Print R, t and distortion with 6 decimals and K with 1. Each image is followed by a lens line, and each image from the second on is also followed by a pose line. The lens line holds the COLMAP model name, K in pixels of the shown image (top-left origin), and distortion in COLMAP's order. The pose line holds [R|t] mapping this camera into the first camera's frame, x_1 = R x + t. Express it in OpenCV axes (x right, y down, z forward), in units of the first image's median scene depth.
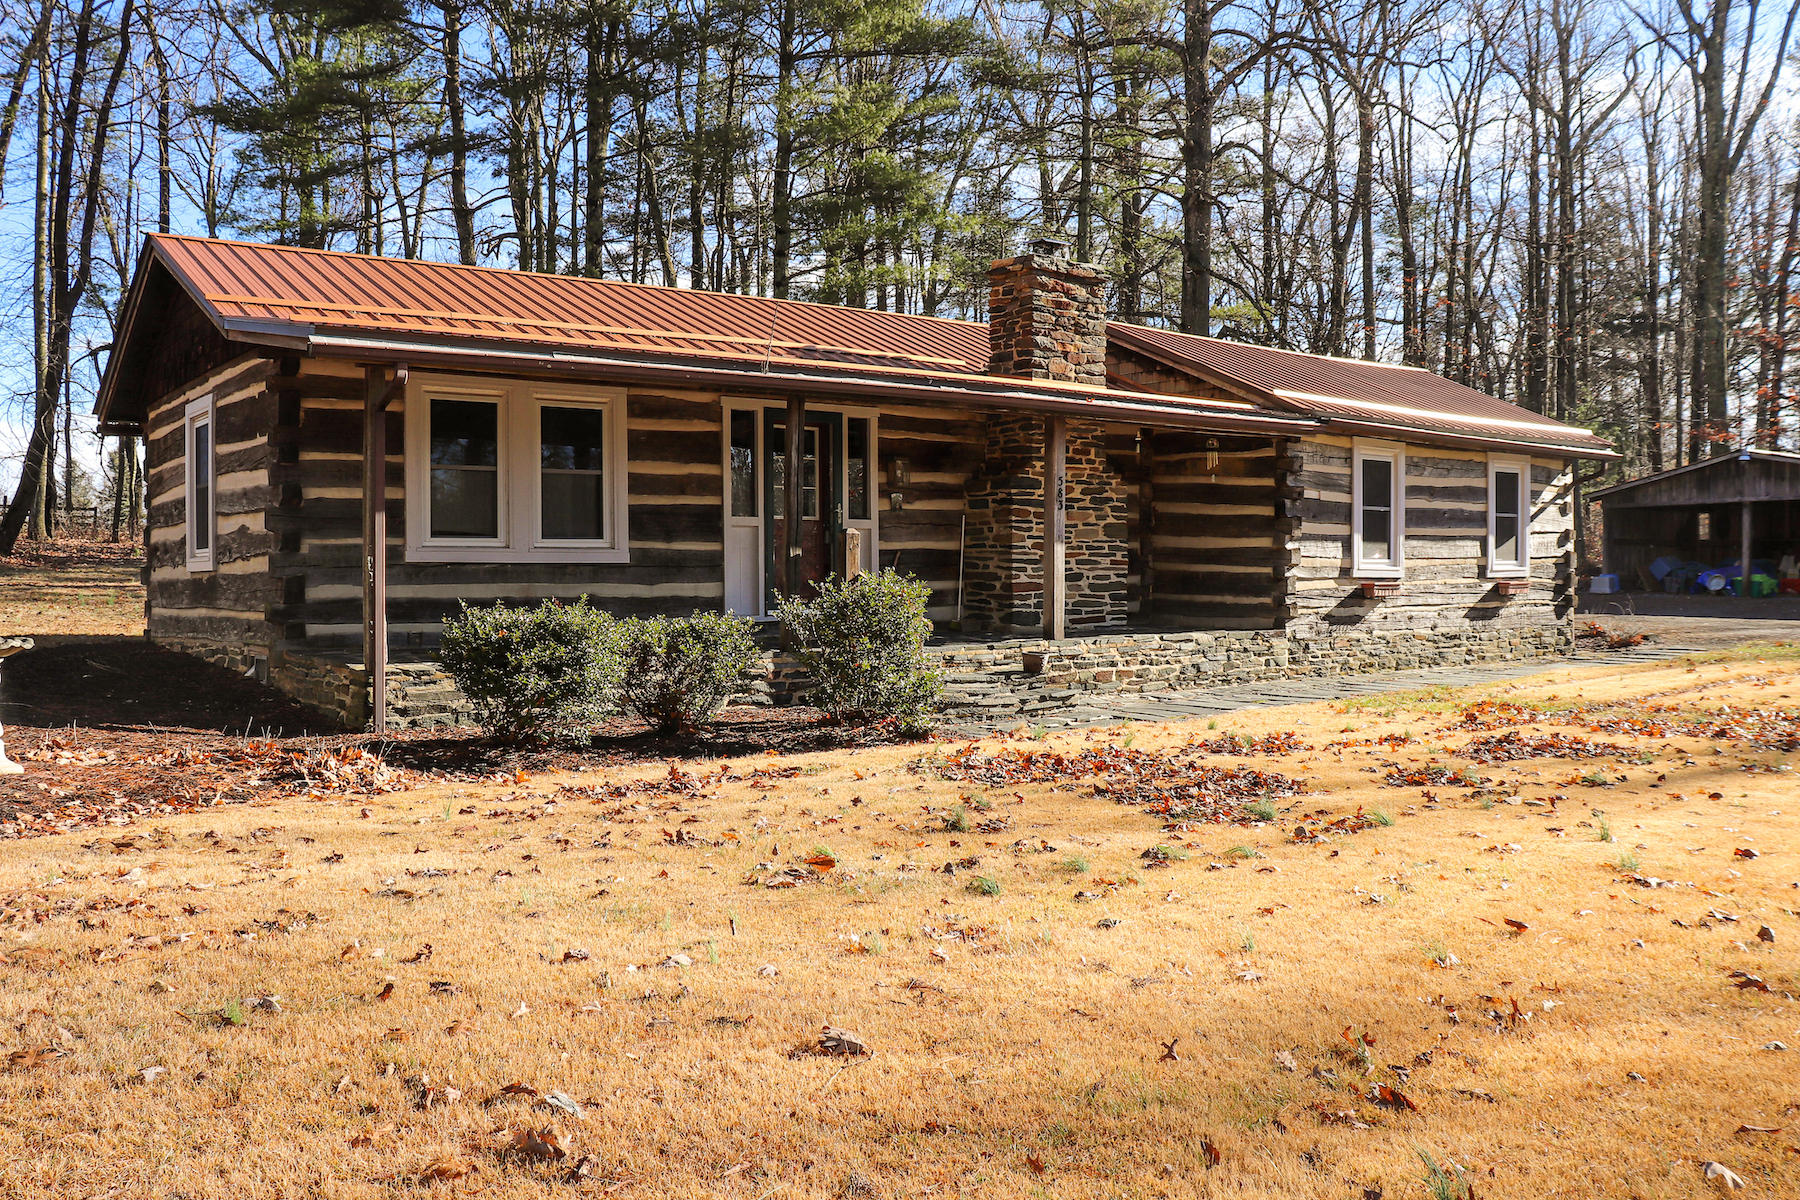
lens RADIAL K [[1484.9, 0, 867.0], [0, 1484.9, 593.6], [0, 0, 1]] dist [-0.172741, 0.156594]
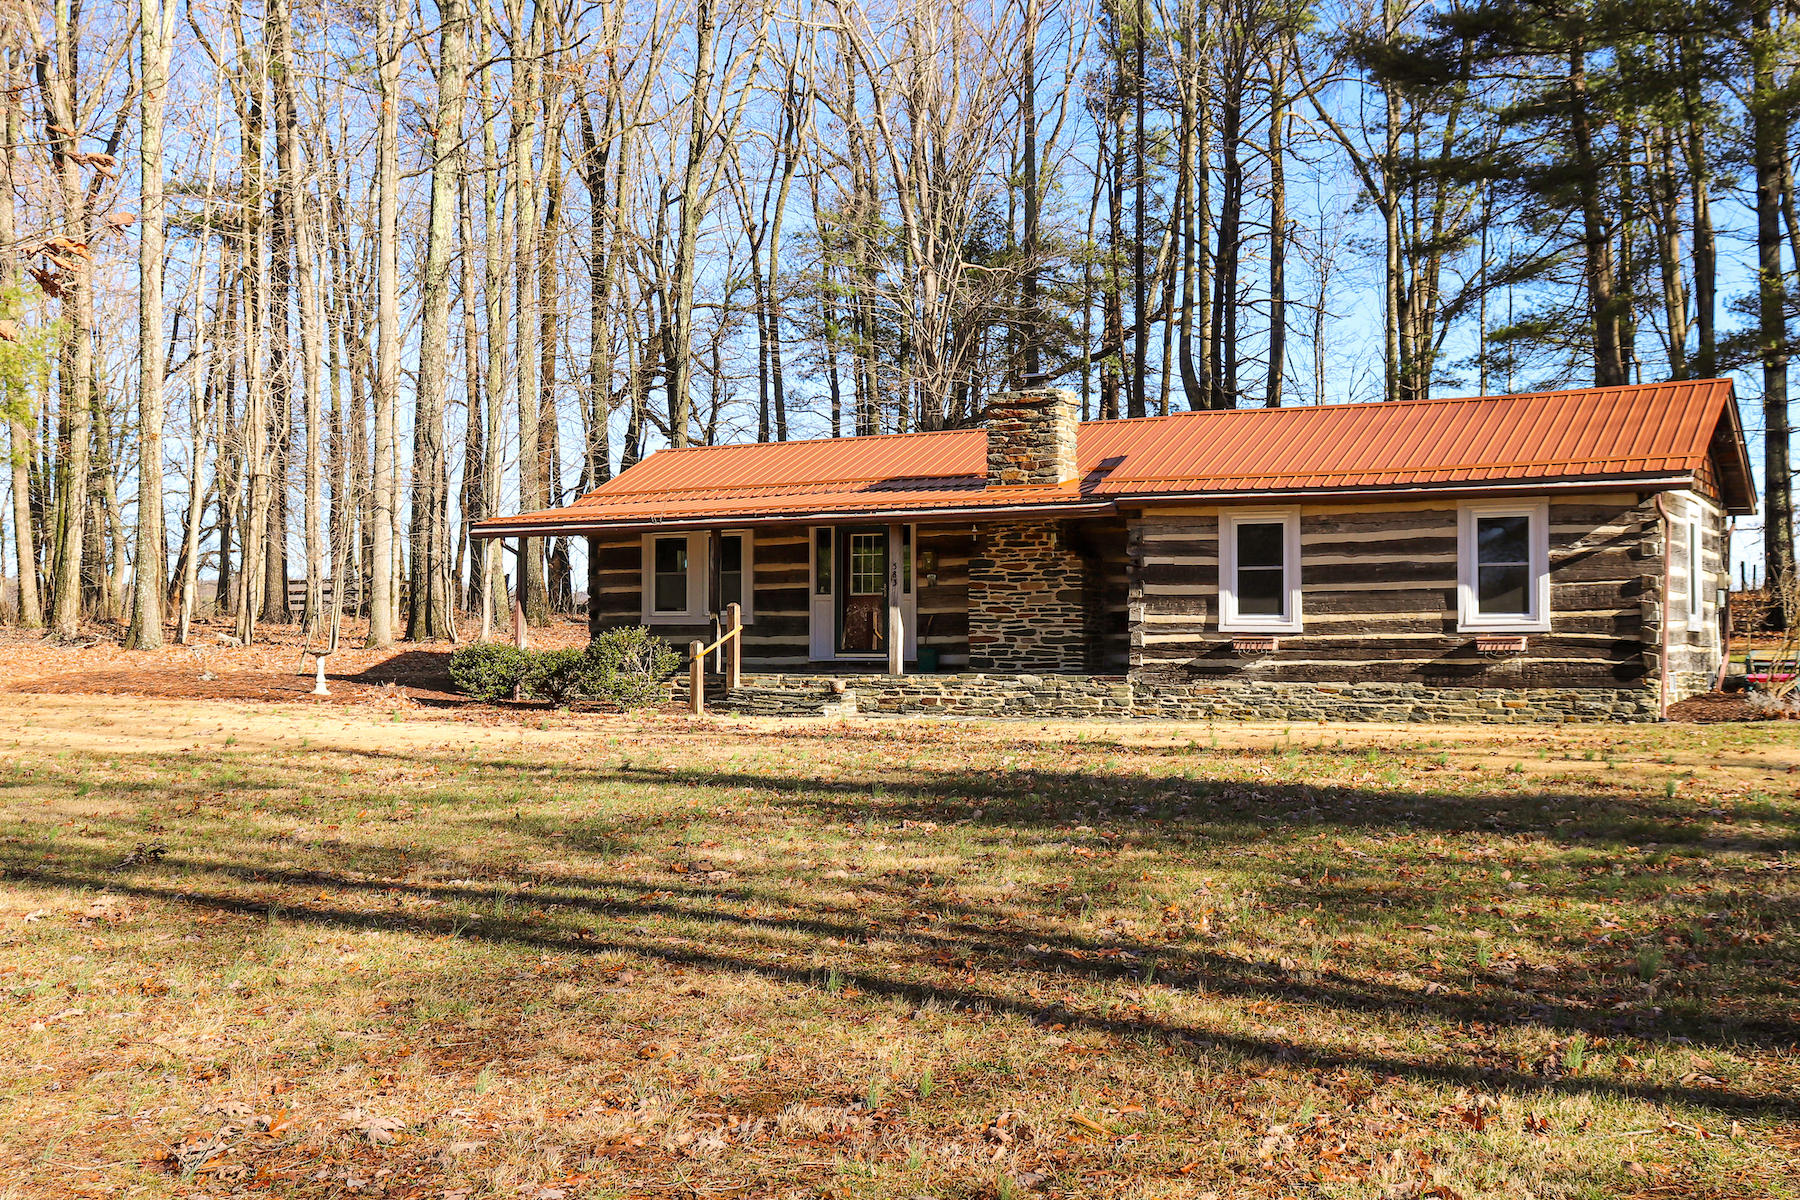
lens RADIAL K [[2135.6, 0, 900.0], [0, 2135.6, 600.0], [0, 0, 1]] dist [0.032535, 0.066310]
pose [[0.424836, -0.017838, -0.905094, 1.871703], [-0.014365, 0.999547, -0.026442, 0.012247], [0.905156, 0.024235, 0.424388, 0.094868]]
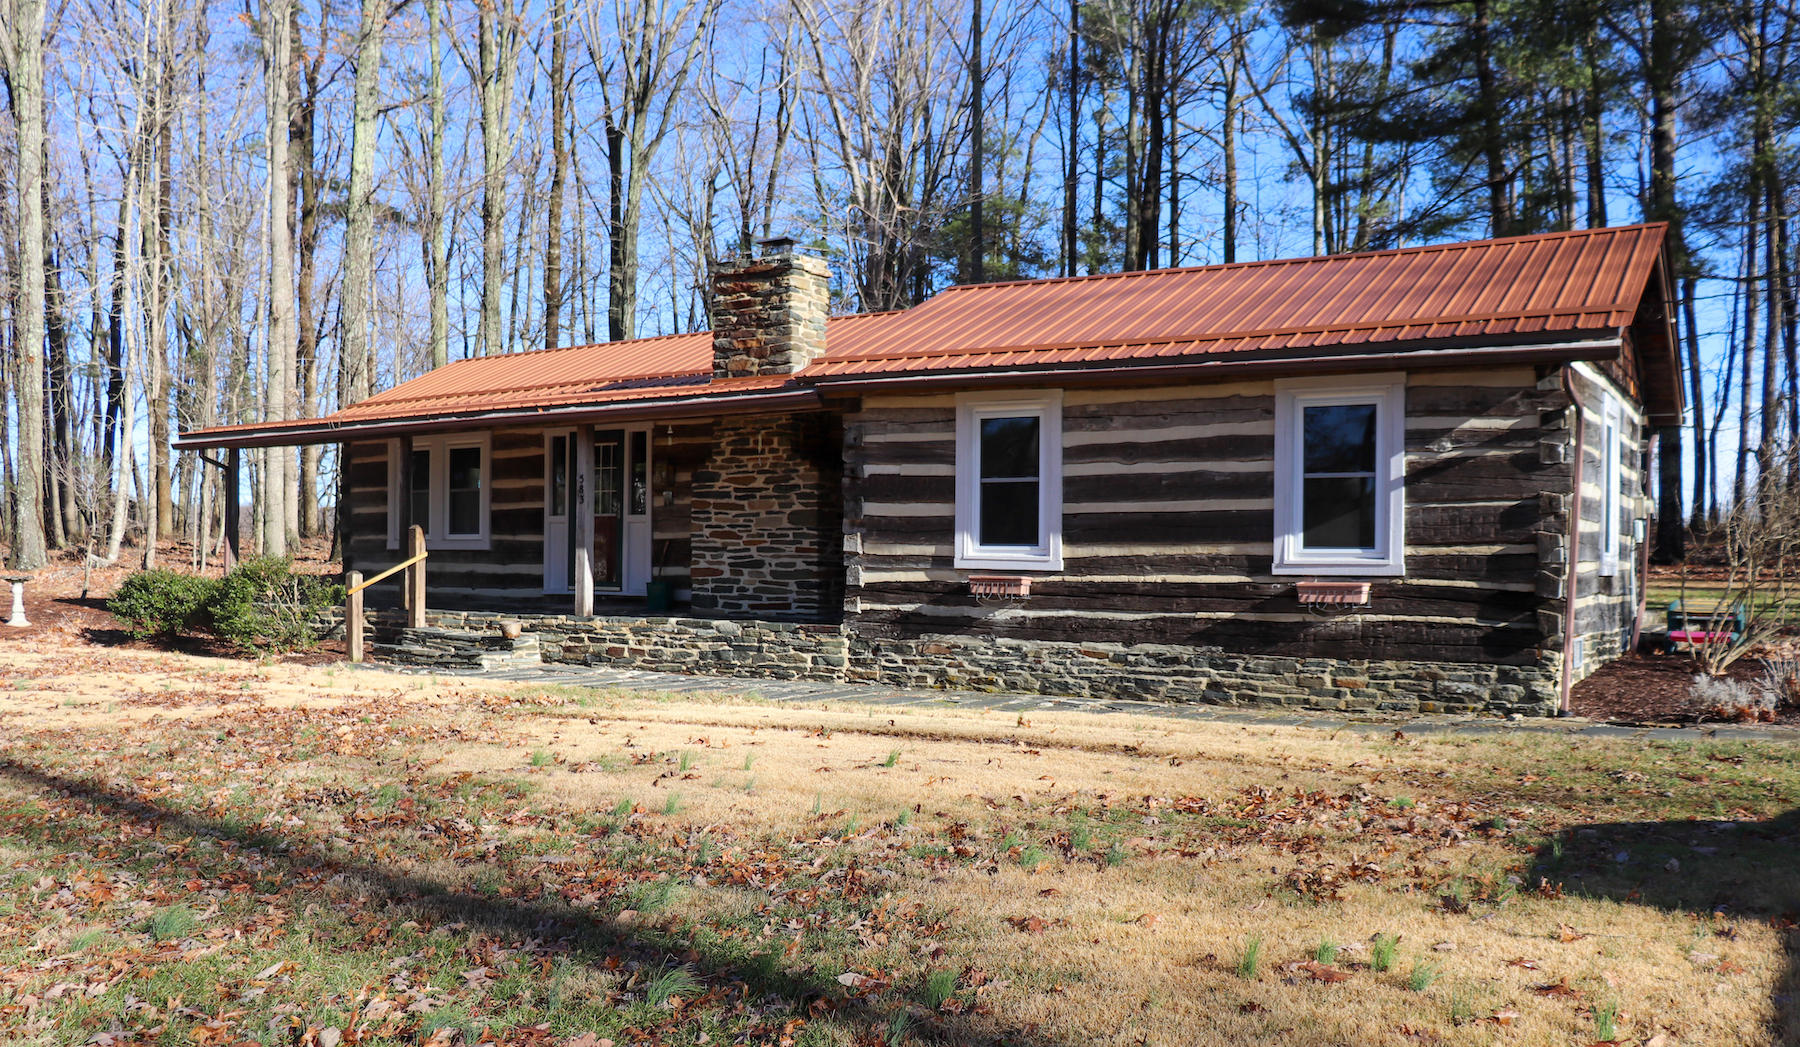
lens RADIAL K [[1535.6, 0, 888.6], [0, 1535.6, 618.4], [0, 0, 1]] dist [-0.169285, 0.164089]
pose [[0.355385, 0.041568, -0.933795, 1.217588], [-0.024758, 0.999079, 0.035051, -0.013484], [0.934392, 0.010663, 0.356087, 0.729507]]
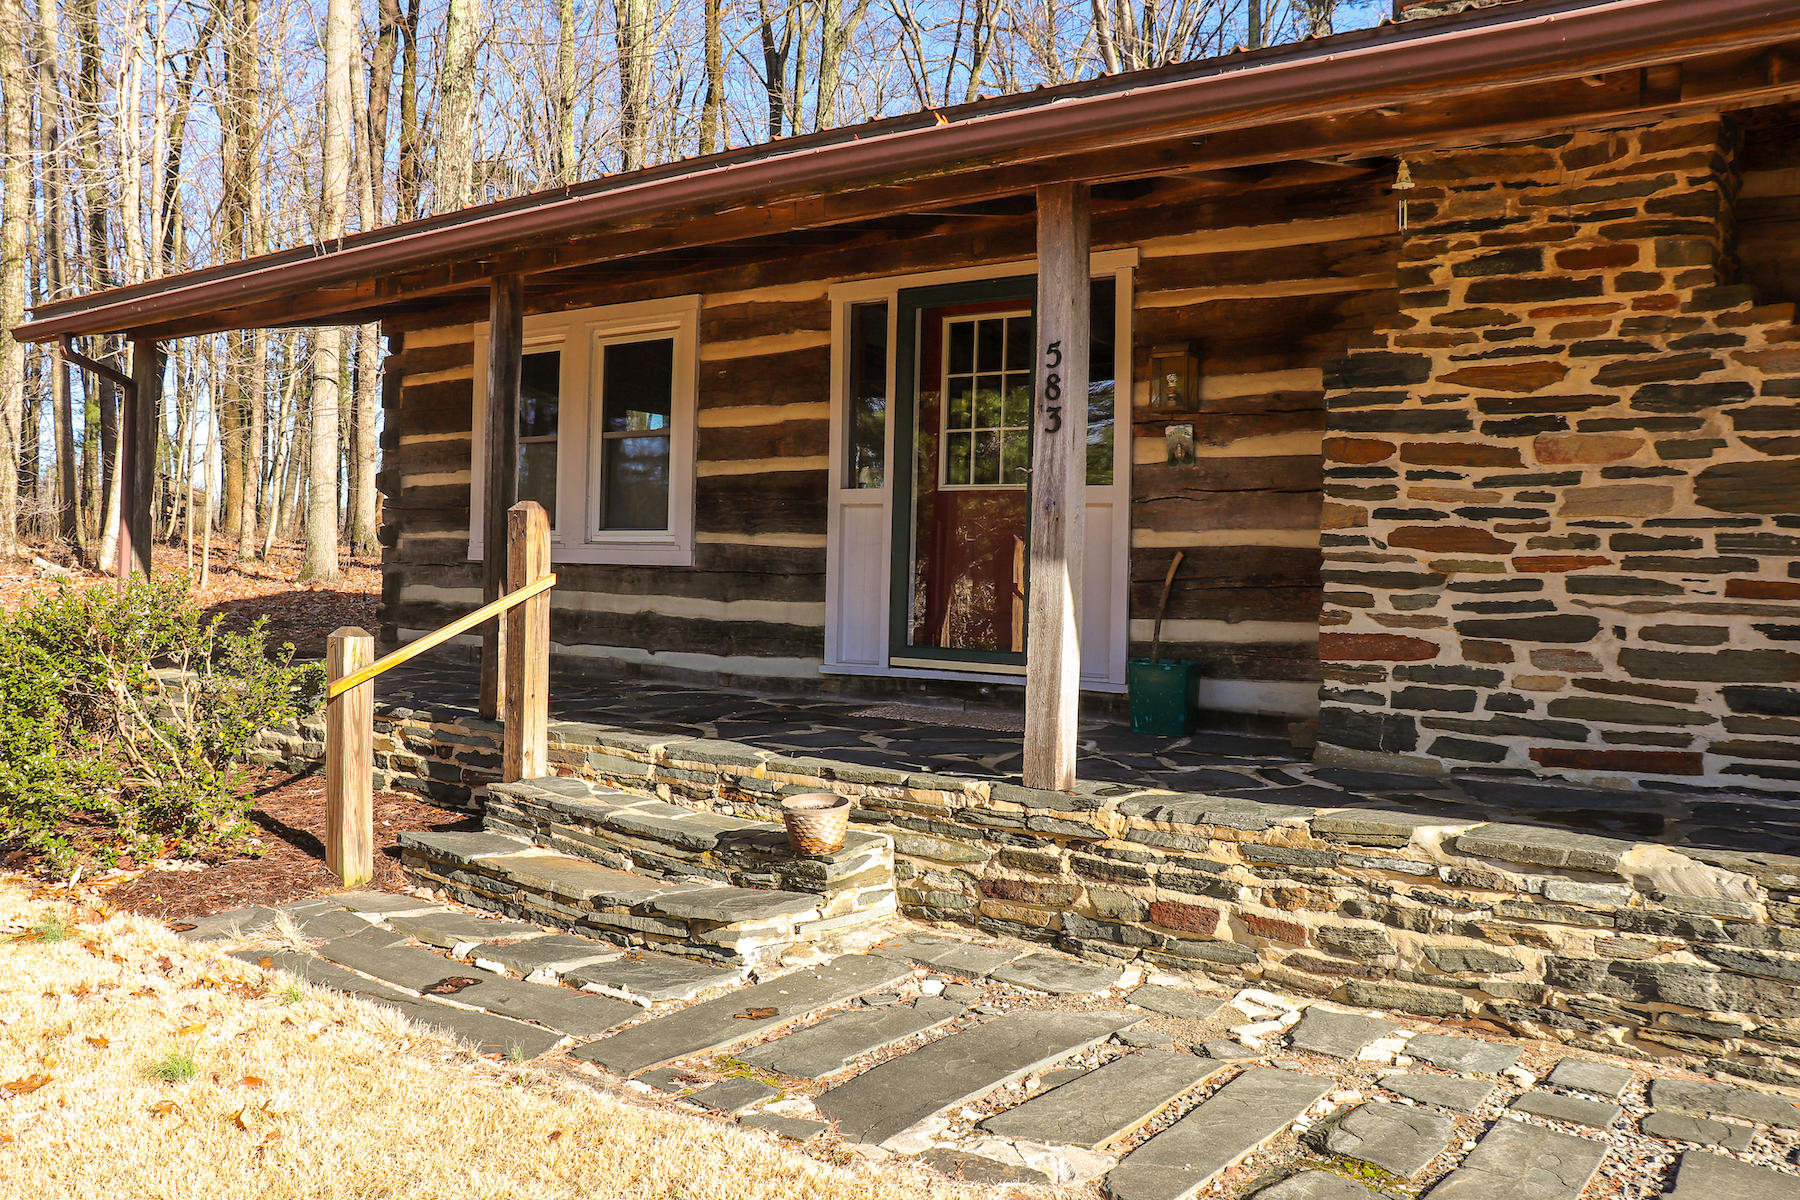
lens RADIAL K [[1484.9, 0, 867.0], [0, 1484.9, 593.6], [0, 0, 1]] dist [-0.172741, 0.156594]
pose [[0.281599, 0.026448, -0.959168, 0.427208], [-0.035891, 0.999211, 0.017015, -0.019757], [0.958861, 0.029634, 0.282326, 0.778556]]
